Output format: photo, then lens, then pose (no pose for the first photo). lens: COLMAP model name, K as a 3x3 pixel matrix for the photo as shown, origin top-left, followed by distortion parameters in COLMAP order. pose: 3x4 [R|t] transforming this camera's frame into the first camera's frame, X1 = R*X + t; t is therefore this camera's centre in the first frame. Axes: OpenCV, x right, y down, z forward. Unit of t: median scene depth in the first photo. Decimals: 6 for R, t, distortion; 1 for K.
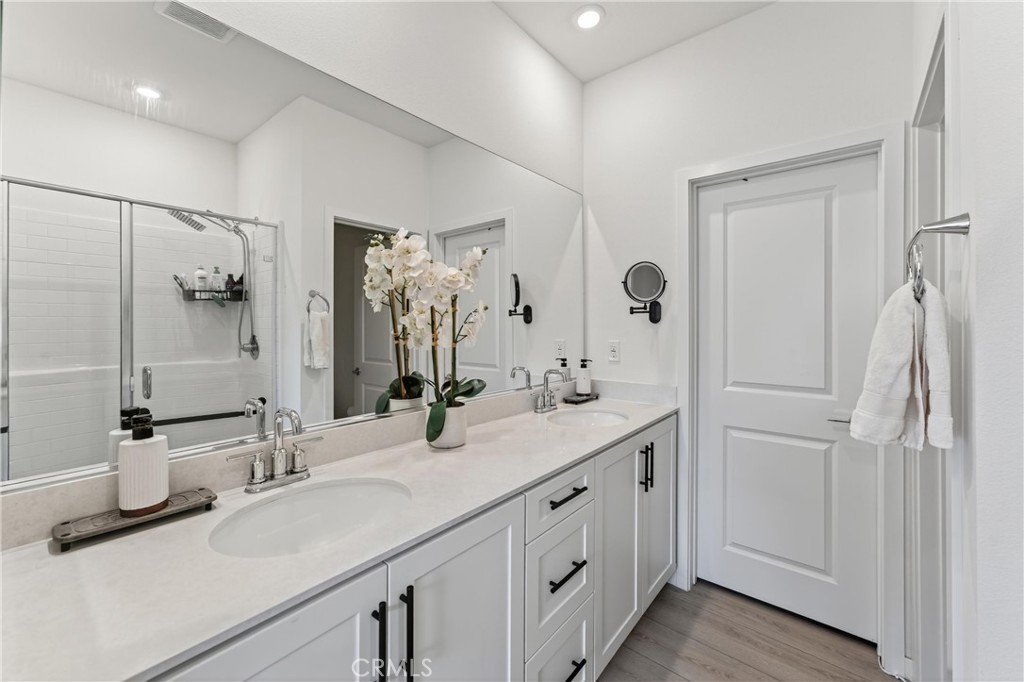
lens RADIAL K [[410.6, 0, 518.8], [0, 410.6, 321.6], [0, 0, 1]] dist [-0.014464, 0.007671]
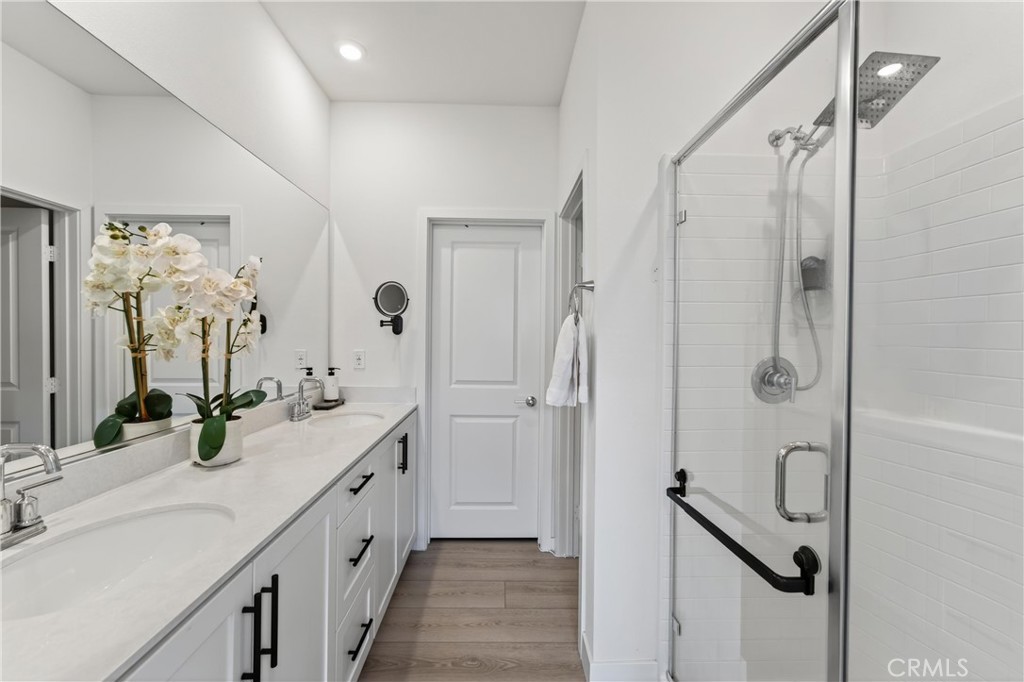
lens RADIAL K [[410.6, 0, 503.4], [0, 410.6, 335.5], [0, 0, 1]] dist [-0.014464, 0.007671]
pose [[0.762337, 0.007685, 0.647135, -0.260466], [-0.015158, 0.999867, 0.005983, -0.005809], [-0.647003, -0.014370, 0.762352, -0.113991]]
